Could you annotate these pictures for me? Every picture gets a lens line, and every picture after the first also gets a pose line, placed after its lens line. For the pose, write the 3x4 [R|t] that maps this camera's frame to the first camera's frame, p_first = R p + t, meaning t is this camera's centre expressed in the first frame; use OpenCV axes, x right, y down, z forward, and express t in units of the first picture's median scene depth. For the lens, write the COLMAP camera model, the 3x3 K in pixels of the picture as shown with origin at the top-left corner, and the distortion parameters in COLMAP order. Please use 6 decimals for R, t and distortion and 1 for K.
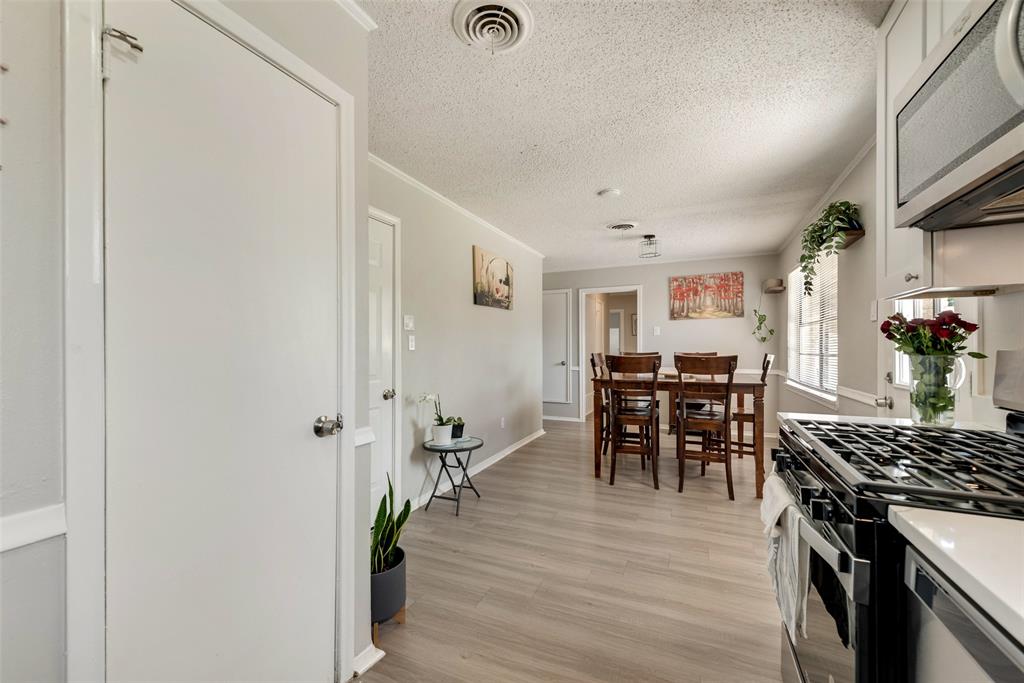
lens RADIAL K [[403.1, 0, 512.4], [0, 403.1, 344.4], [0, 0, 1]] dist [0.012892, -0.003399]
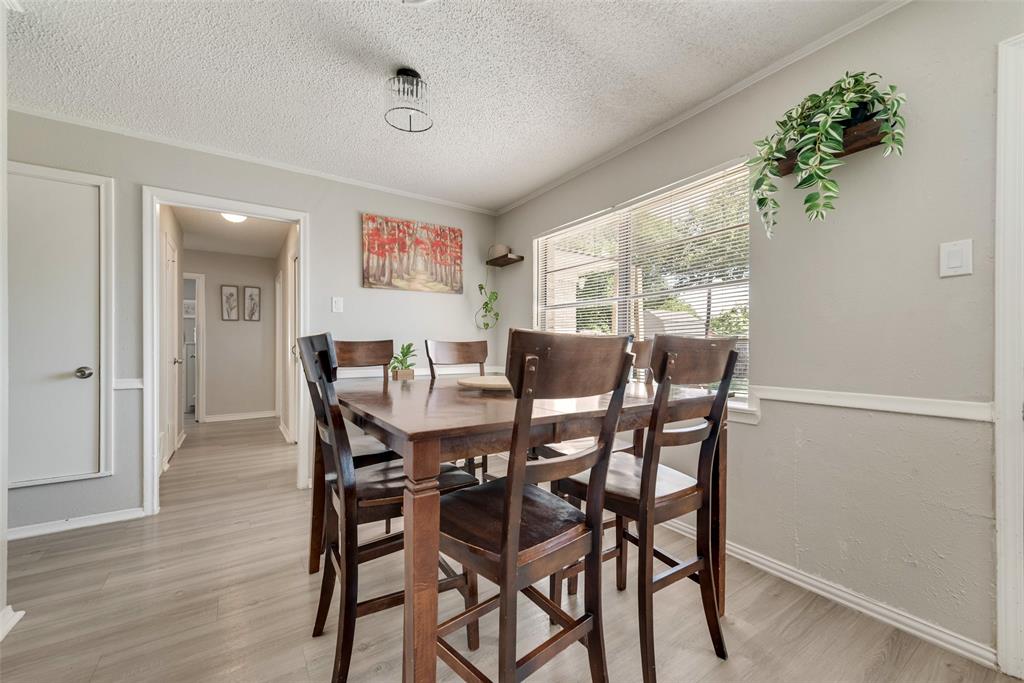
lens RADIAL K [[403.1, 0, 514.3], [0, 403.1, 348.3], [0, 0, 1]] dist [0.012892, -0.003399]
pose [[0.528168, 0.003450, 0.849133, 0.019081], [-0.001019, 0.999994, -0.003429, 0.028930], [-0.849139, 0.000946, 0.528168, 0.527025]]
